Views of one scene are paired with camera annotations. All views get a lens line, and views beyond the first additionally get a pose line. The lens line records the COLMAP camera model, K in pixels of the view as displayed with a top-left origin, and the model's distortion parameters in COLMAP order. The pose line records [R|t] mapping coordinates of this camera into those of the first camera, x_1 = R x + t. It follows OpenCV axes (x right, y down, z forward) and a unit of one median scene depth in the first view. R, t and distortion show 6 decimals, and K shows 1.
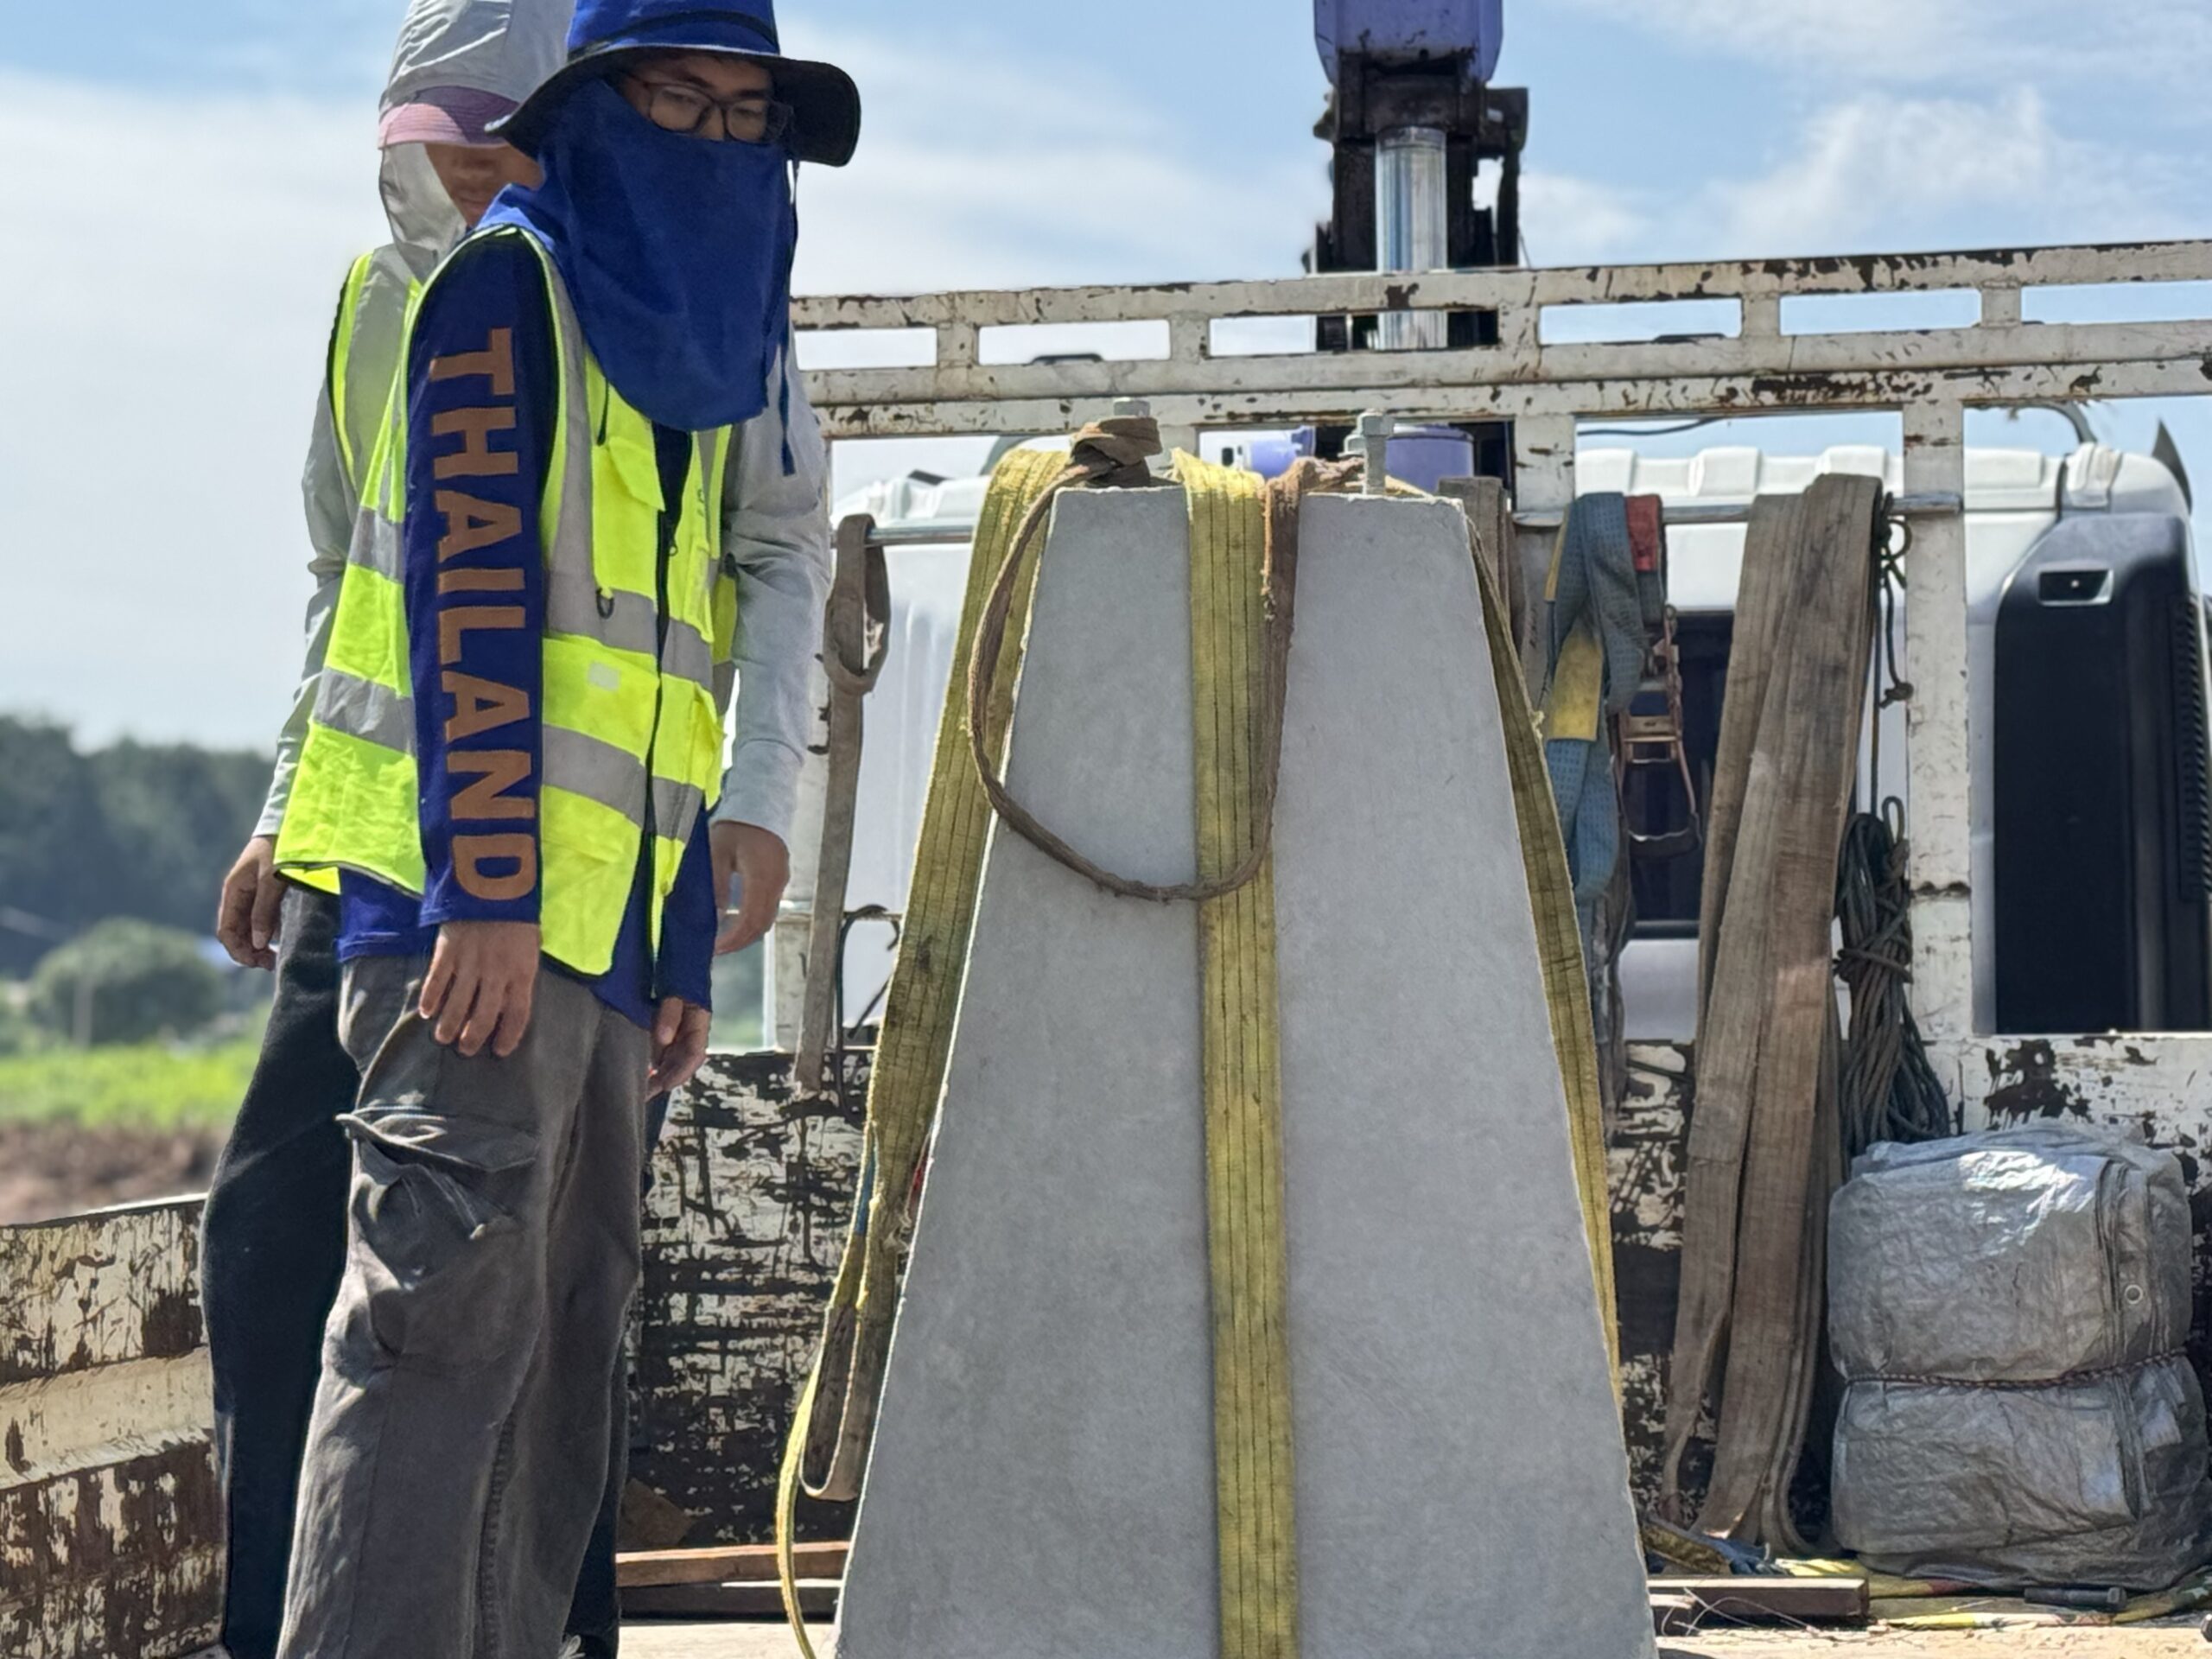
lens RADIAL K [[5835.2, 0, 1106.0], [0, 5835.2, 829.5], [0, 0, 1]] dist [0.075481, 0.281711]
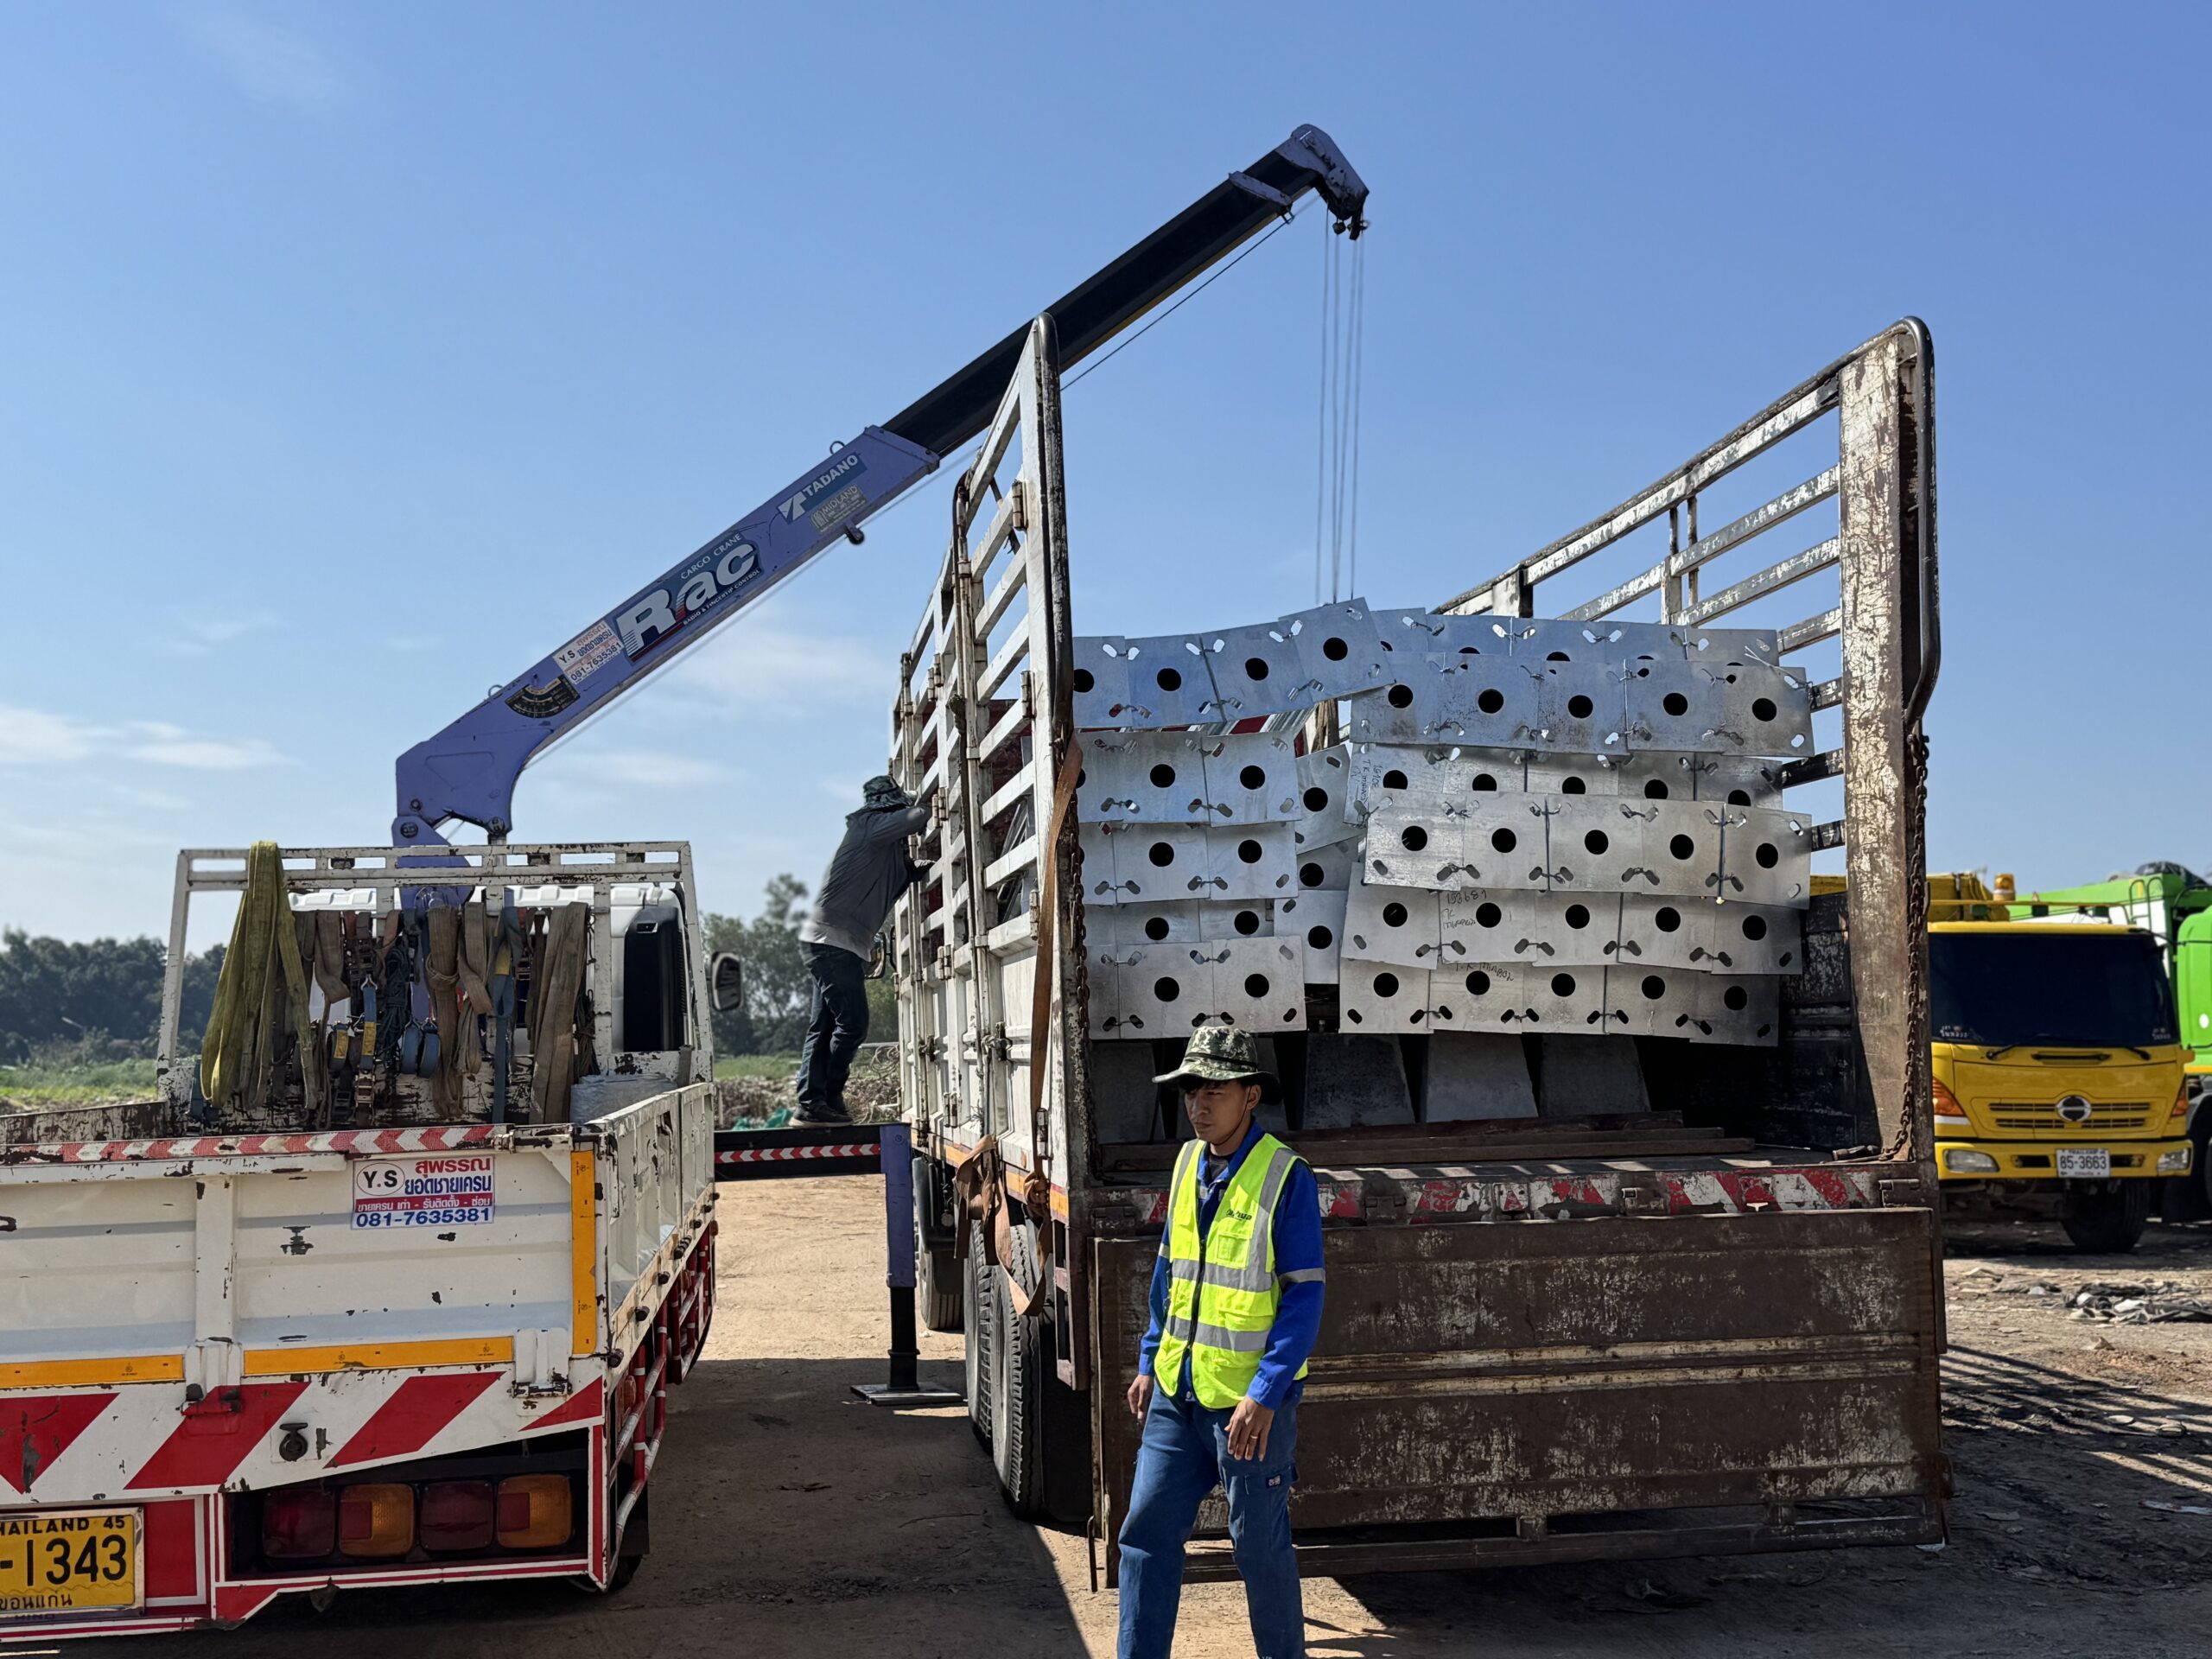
lens RADIAL K [[2612.8, 0, 1106.0], [0, 2612.8, 829.5], [0, 0, 1]] dist [0.119818, -0.009993]
pose [[0.953285, 0.012028, 0.301834, -0.058616], [0.004435, 0.998542, -0.053800, -0.015545], [-0.302041, 0.052625, 0.951841, -0.699374]]
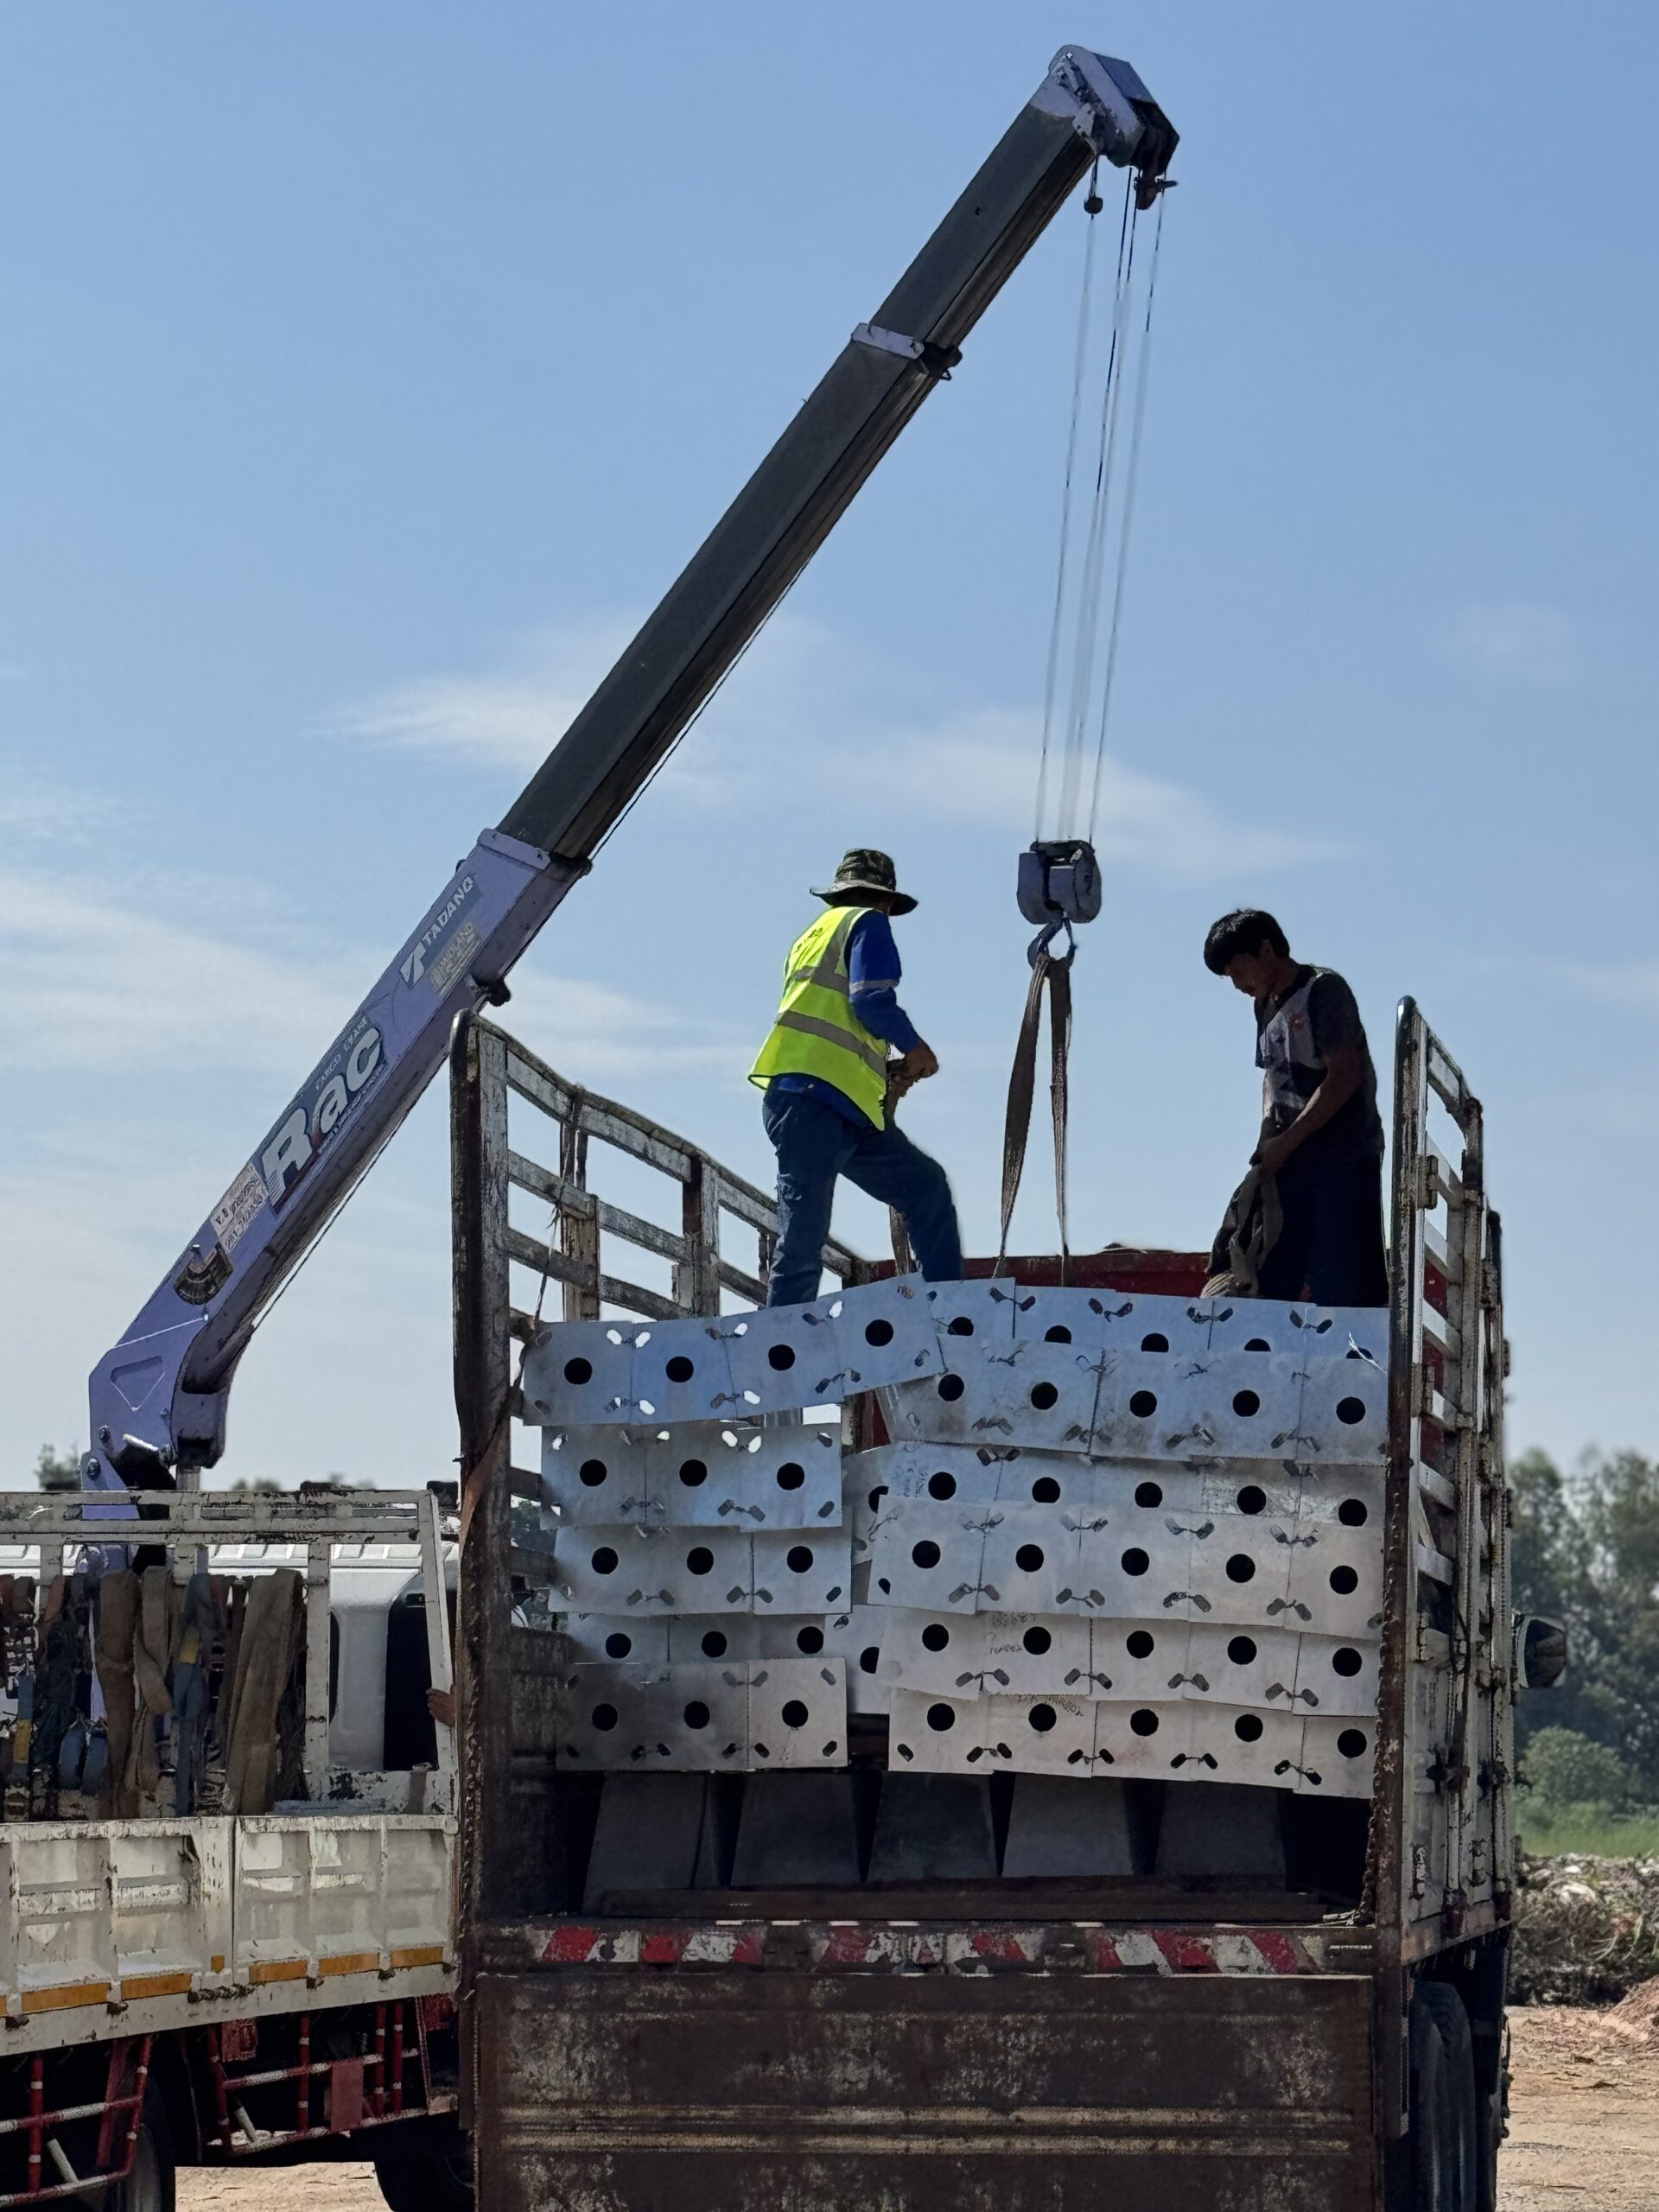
lens RADIAL K [[6647.9, 0, 829.5], [0, 6647.9, 1106.0], [0, 0, 1]] dist [0.034552, 1.696950]
pose [[0.999410, 0.020648, 0.027458, 0.295772], [-0.018664, 0.997328, -0.070626, -0.062280], [-0.028843, 0.070072, 0.997125, -2.222484]]
